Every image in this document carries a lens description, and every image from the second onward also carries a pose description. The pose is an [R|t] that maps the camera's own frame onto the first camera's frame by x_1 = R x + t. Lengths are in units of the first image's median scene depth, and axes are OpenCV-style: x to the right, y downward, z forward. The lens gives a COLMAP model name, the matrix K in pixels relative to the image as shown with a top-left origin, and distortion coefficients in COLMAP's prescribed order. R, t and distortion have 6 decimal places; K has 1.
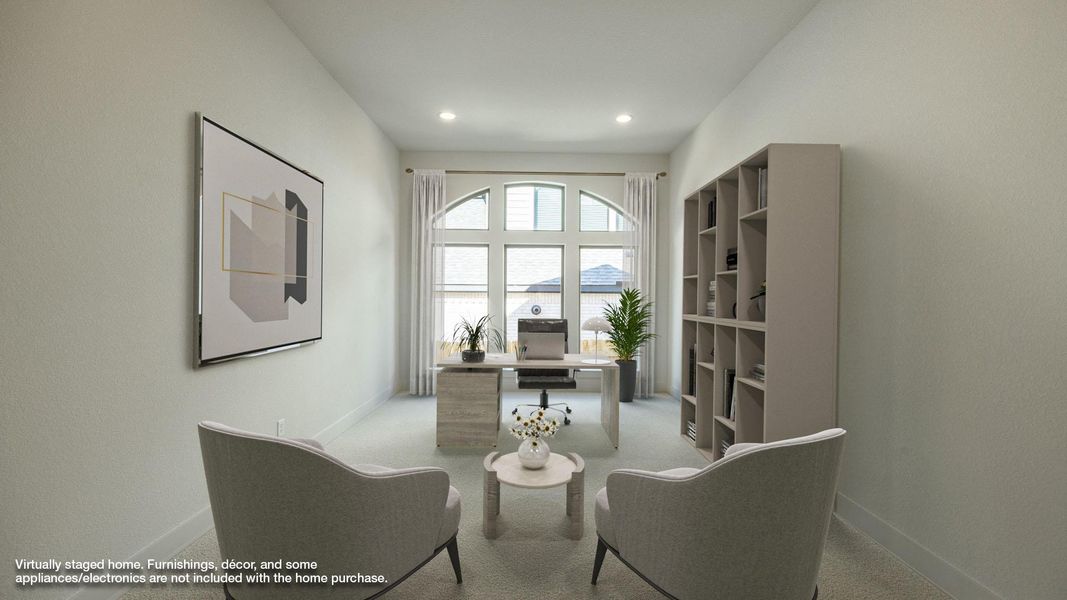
lens RADIAL K [[670.7, 0, 533.5], [0, 670.7, 300.0], [0, 0, 1]] dist [0.000429, 0.000016]
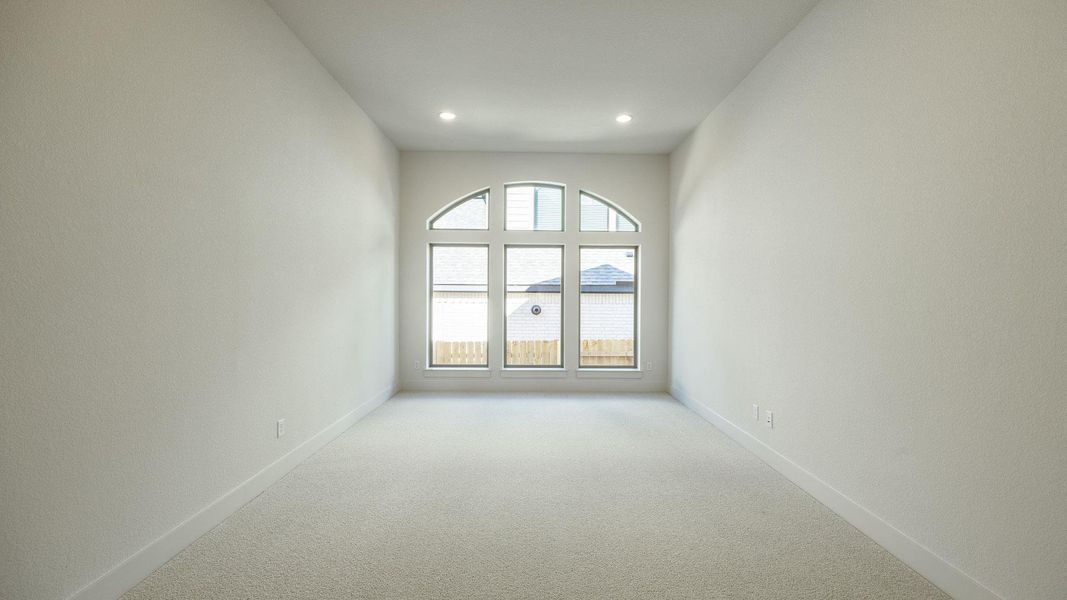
lens RADIAL K [[402.1, 0, 533.5], [0, 402.1, 300.0], [0, 0, 1]] dist [-0.000447, -0.000022]
pose [[0.999999, -0.000390, 0.001505, -0.001038], [0.000382, 0.999983, 0.005735, -0.003279], [-0.001507, -0.005734, 0.999982, 0.399565]]
